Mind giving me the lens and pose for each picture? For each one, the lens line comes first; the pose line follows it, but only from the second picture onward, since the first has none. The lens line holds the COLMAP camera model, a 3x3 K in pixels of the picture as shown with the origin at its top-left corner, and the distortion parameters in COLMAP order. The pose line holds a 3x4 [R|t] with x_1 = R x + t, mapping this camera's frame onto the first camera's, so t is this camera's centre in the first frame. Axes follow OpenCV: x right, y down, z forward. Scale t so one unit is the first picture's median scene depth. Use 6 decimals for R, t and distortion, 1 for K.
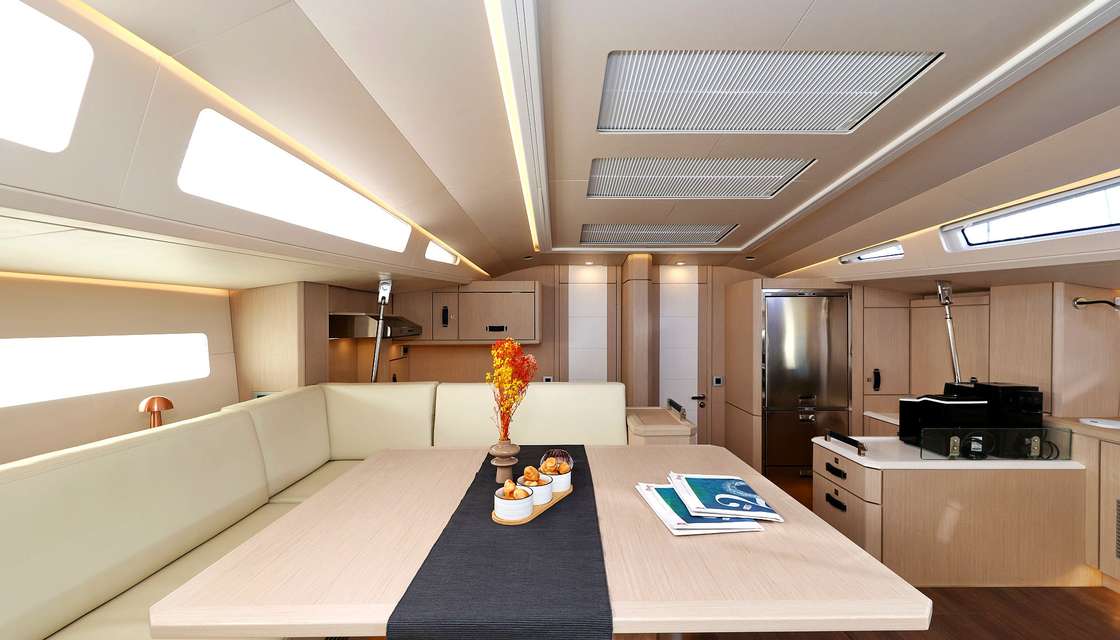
lens RADIAL K [[442.6, 0, 552.2], [0, 442.6, 328.8], [0, 0, 1]] dist [0.001737, -0.000124]
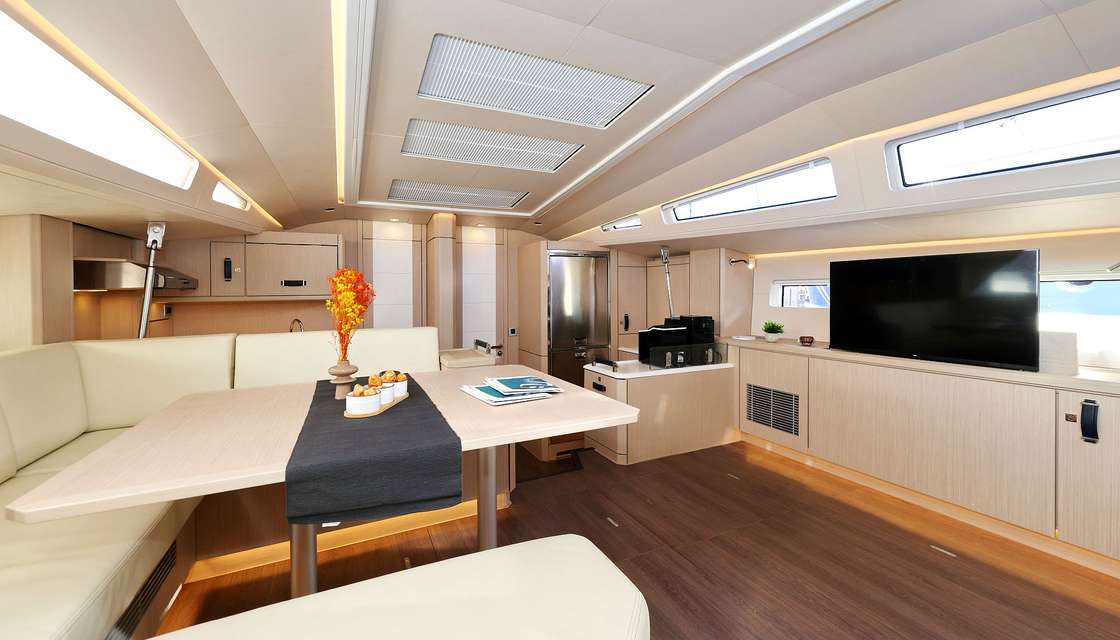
lens RADIAL K [[442.6, 0, 538.5], [0, 442.6, 311.6], [0, 0, 1]] dist [0.001737, -0.000124]
pose [[0.910821, -0.021935, 0.412219, -0.057686], [0.008354, 0.999362, 0.034720, 0.044852], [-0.412718, -0.028180, 0.910423, -0.109790]]
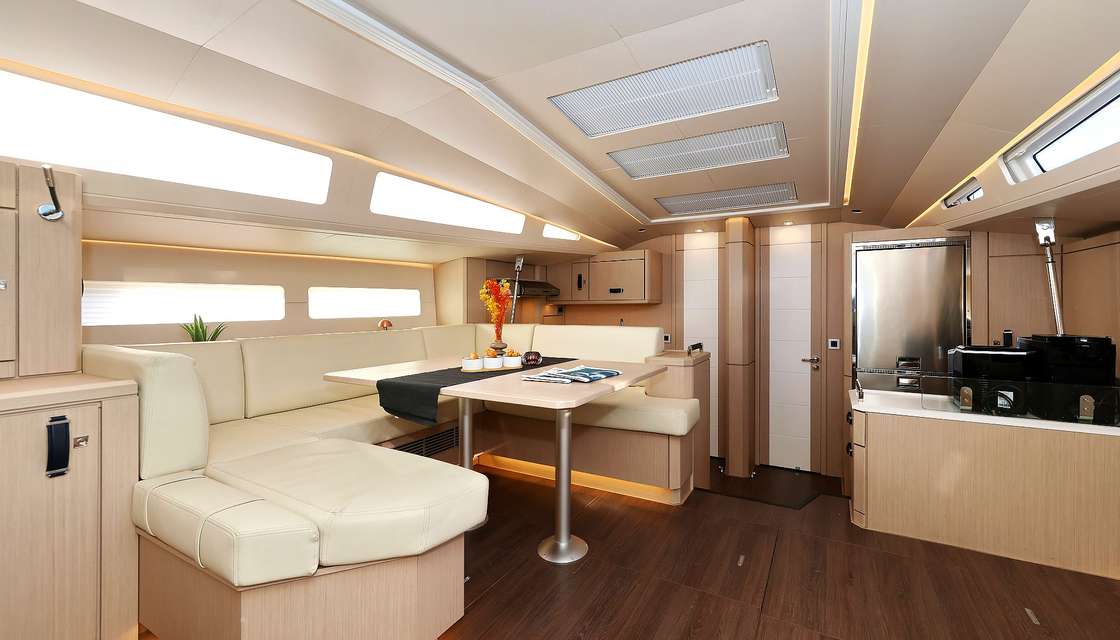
lens RADIAL K [[450.7, 0, 557.9], [0, 450.7, 310.4], [0, 0, 1]] dist [0.002462, 0.000181]
pose [[0.854659, 0.010796, -0.519077, 0.539601], [-0.010083, 0.999940, 0.004197, 0.070608], [0.519091, 0.001646, 0.854717, -0.197128]]
